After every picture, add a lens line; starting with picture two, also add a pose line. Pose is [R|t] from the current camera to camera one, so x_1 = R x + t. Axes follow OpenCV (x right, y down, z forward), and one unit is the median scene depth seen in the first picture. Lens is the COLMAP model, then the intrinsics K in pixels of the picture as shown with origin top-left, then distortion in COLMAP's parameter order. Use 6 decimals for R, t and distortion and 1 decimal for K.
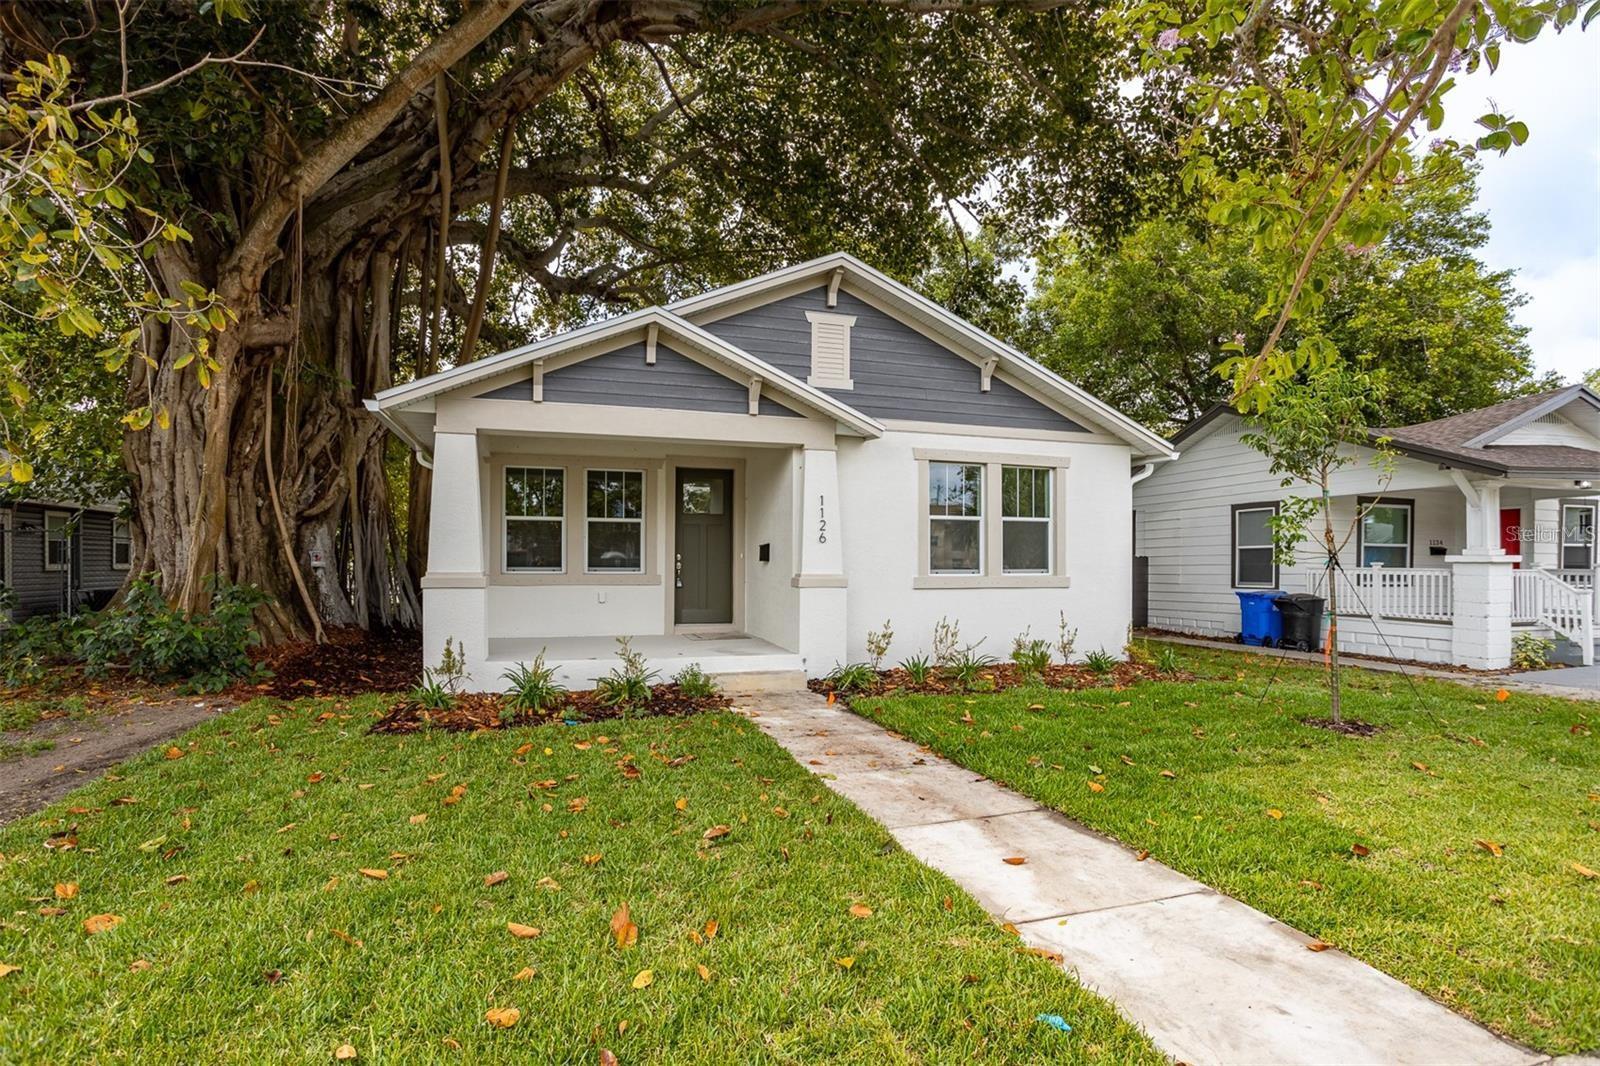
lens RADIAL K [[780.0, 0, 796.8], [0, 780.0, 554.8], [0, 0, 1]] dist [-0.054795, 0.000143]
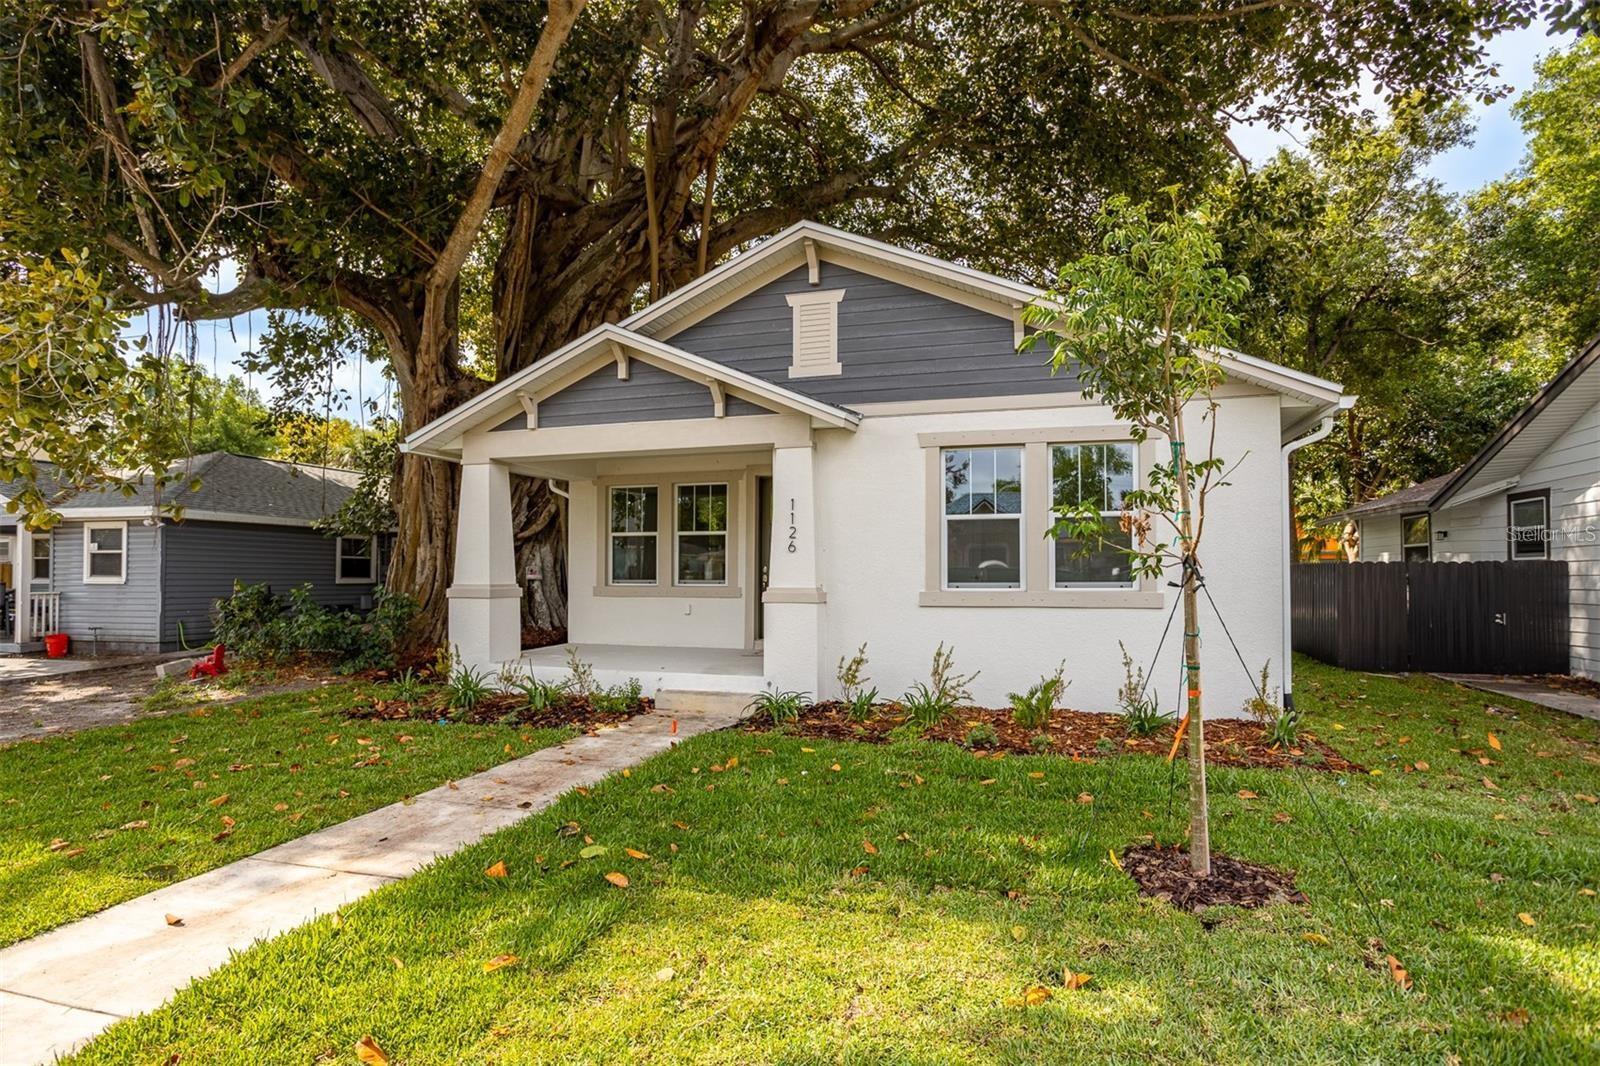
lens RADIAL K [[780.0, 0, 796.8], [0, 780.0, 554.8], [0, 0, 1]] dist [-0.054795, 0.000143]
pose [[0.828906, -0.017523, -0.559113, 0.510376], [0.008991, 0.999797, -0.018005, 0.003367], [0.559315, 0.009897, 0.828896, 0.259243]]
